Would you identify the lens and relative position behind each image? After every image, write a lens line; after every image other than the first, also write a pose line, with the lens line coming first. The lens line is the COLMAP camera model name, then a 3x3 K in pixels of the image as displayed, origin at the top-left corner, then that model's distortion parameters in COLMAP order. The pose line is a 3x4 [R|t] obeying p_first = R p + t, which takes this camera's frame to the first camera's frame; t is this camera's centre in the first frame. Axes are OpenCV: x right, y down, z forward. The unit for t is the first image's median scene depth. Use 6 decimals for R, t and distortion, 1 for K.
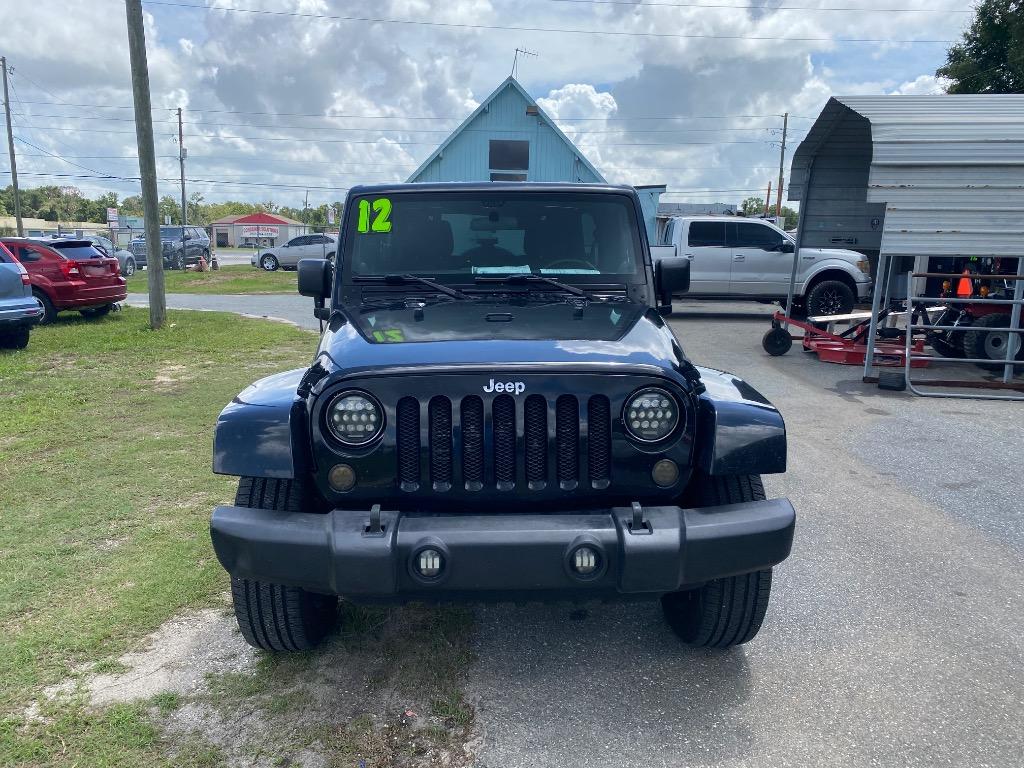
lens RADIAL K [[786.5, 0, 499.6], [0, 786.5, 395.7], [0, 0, 1]] dist [0.013986, -0.007381]
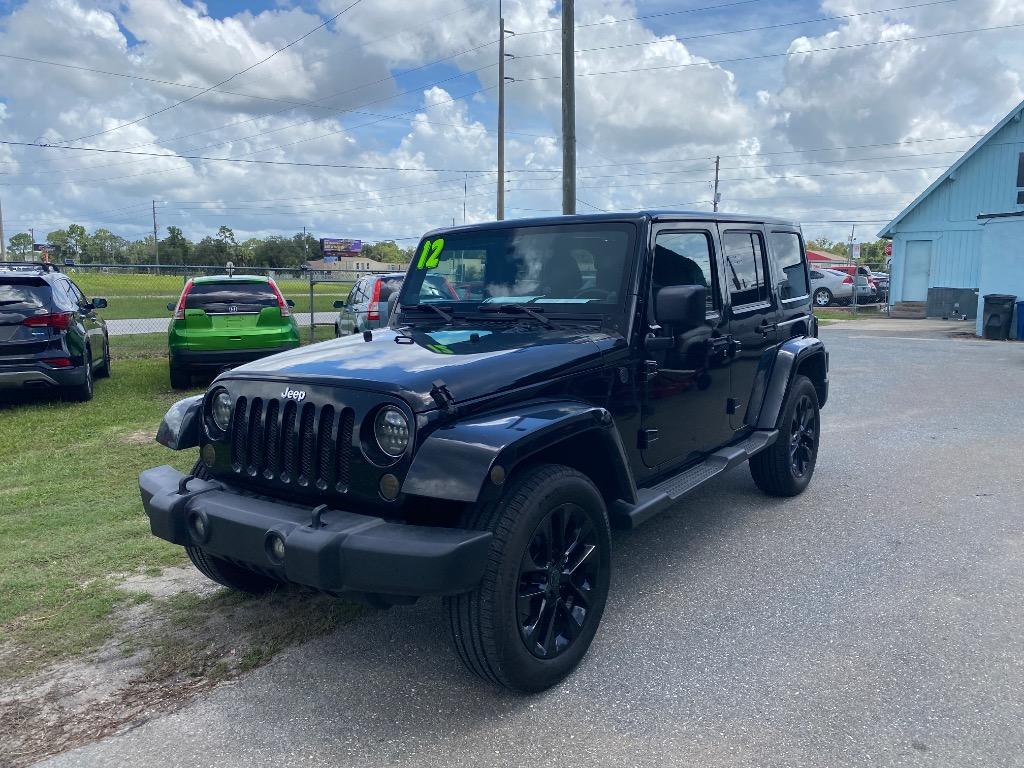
lens RADIAL K [[786.5, 0, 519.2], [0, 786.5, 372.2], [0, 0, 1]] dist [0.013986, -0.007381]
pose [[0.789755, 0.052915, -0.611135, 0.485524], [-0.098693, 0.994254, -0.041451, -0.014135], [0.605431, 0.093051, 0.790440, 0.122051]]
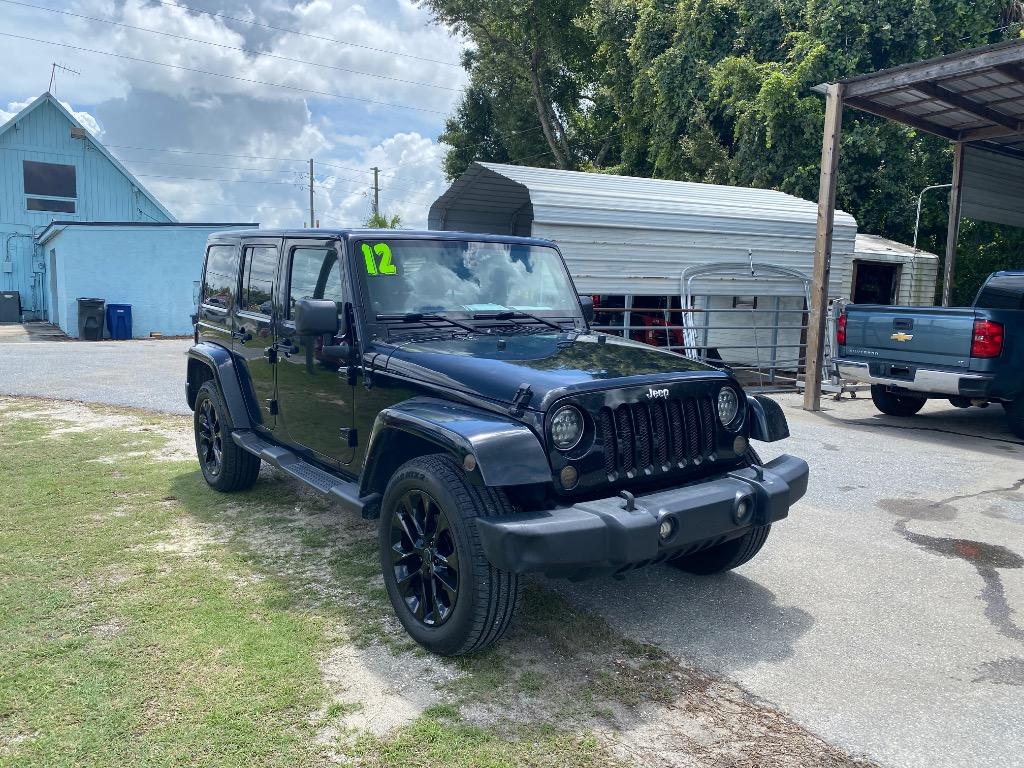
lens RADIAL K [[786.5, 0, 515.0], [0, 786.5, 392.5], [0, 0, 1]] dist [0.013986, -0.007381]
pose [[0.818747, -0.070321, 0.569832, -0.457674], [0.098340, 0.994981, -0.018511, -0.005876], [-0.565670, 0.071193, 0.821553, 0.020393]]
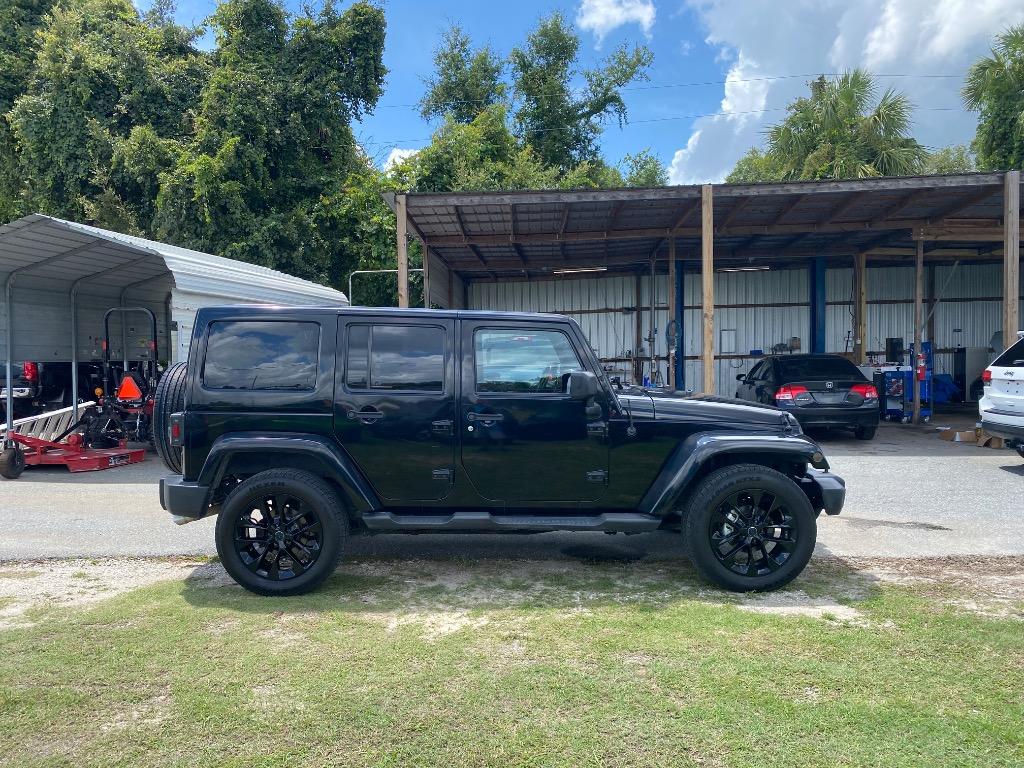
lens RADIAL K [[786.5, 0, 513.6], [0, 786.5, 383.2], [0, 0, 1]] dist [0.013986, -0.007381]
pose [[0.017222, -0.047487, 0.998723, -1.096878], [0.205134, 0.977791, 0.042955, -0.162973], [-0.978582, 0.204132, 0.026581, 0.792271]]
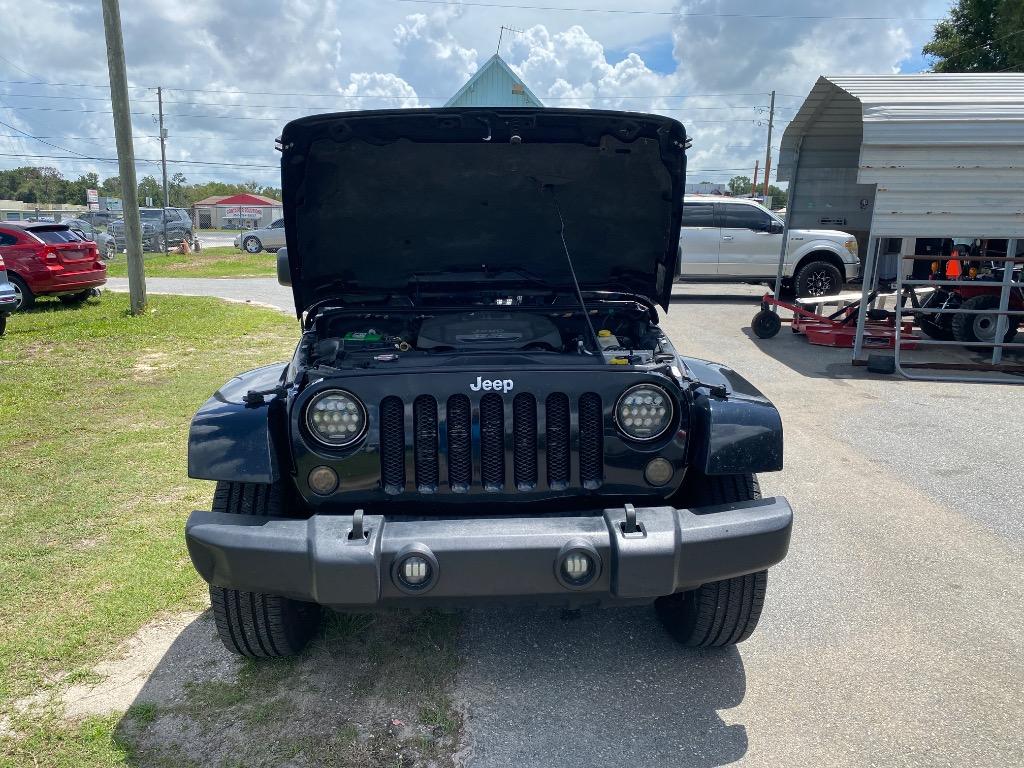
lens RADIAL K [[786.5, 0, 500.8], [0, 786.5, 397.9], [0, 0, 1]] dist [0.013986, -0.007381]
pose [[0.999831, -0.007655, 0.016717, 0.000464], [0.007205, 0.999615, 0.026803, -0.010052], [-0.016916, -0.026678, 0.999501, 0.019717]]
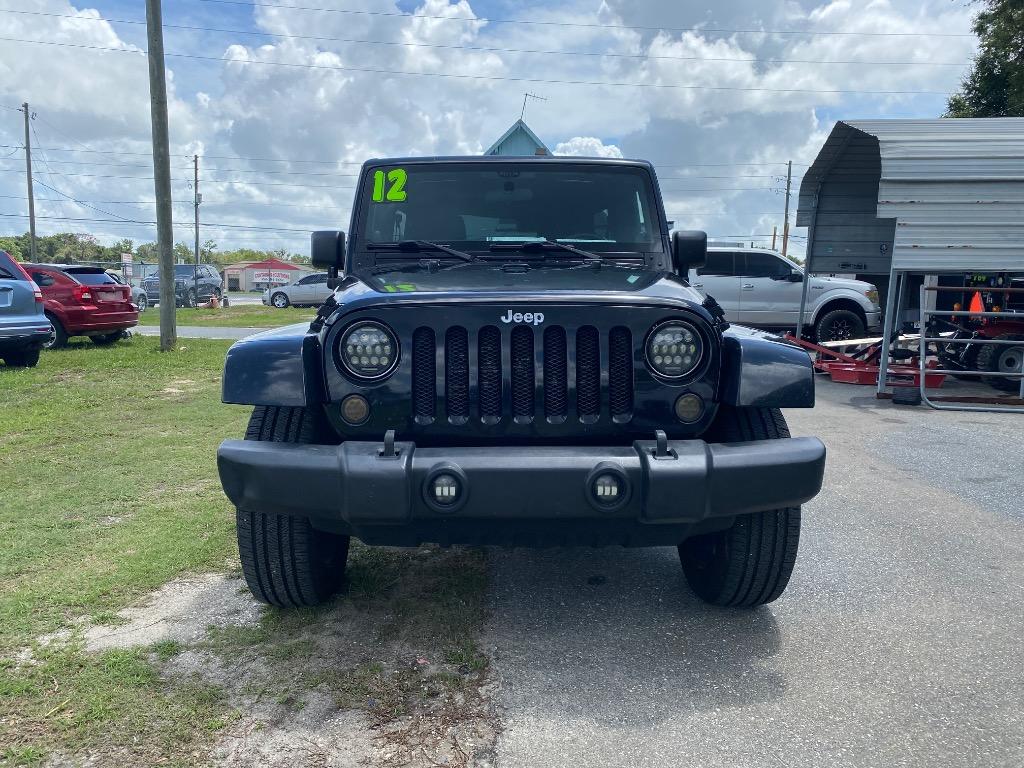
lens RADIAL K [[786.5, 0, 504.1], [0, 786.5, 394.1], [0, 0, 1]] dist [0.013986, -0.007381]
pose [[0.999979, 0.004972, -0.004151, -0.006110], [-0.005222, 0.998031, -0.062507, 0.069485], [0.003832, 0.062528, 0.998036, 0.016915]]
